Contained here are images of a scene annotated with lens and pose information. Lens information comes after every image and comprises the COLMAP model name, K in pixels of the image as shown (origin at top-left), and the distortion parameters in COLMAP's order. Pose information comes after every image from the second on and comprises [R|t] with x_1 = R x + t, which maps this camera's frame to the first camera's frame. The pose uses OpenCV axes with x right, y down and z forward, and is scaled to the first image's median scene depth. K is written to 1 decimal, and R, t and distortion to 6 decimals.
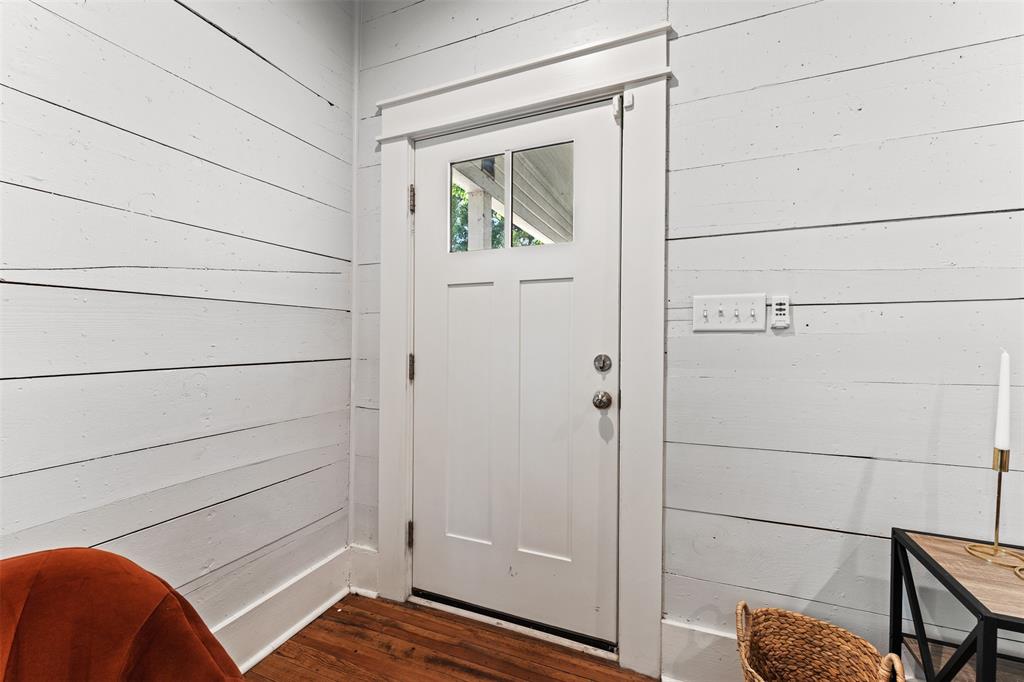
lens RADIAL K [[420.7, 0, 514.7], [0, 420.7, 338.6], [0, 0, 1]] dist [0.000382, -0.000834]
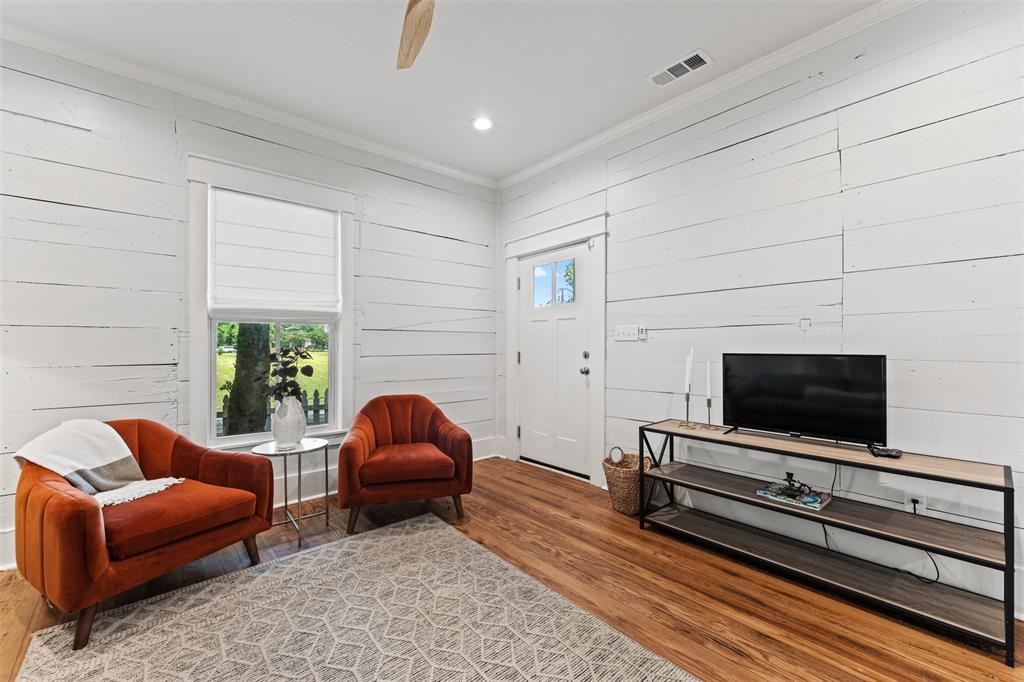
lens RADIAL K [[420.7, 0, 510.2], [0, 420.7, 342.6], [0, 0, 1]] dist [0.000382, -0.000834]
pose [[0.893951, -0.006937, -0.448111, 0.792018], [0.003056, 0.999951, -0.009383, 0.010039], [0.448154, 0.007019, 0.893929, -1.135275]]
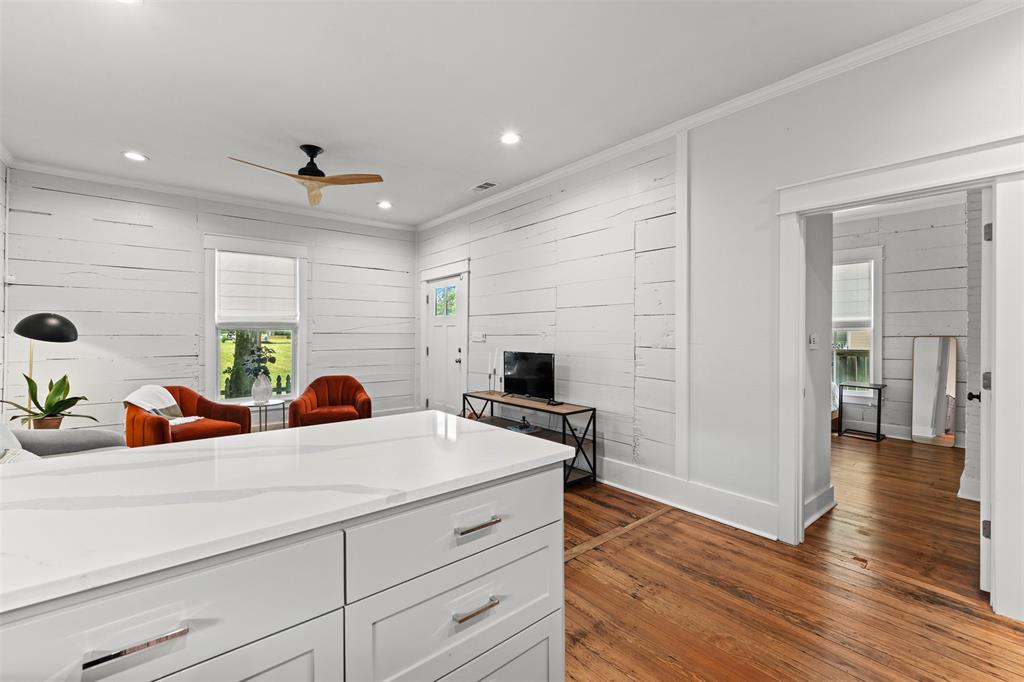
lens RADIAL K [[439.7, 0, 507.7], [0, 439.7, 332.2], [0, 0, 1]] dist [0.000823, -0.000122]
pose [[0.879879, -0.001974, -0.475193, 2.079762], [-0.000455, 0.999987, -0.004997, -0.066695], [0.475197, 0.004613, 0.879867, -1.836230]]
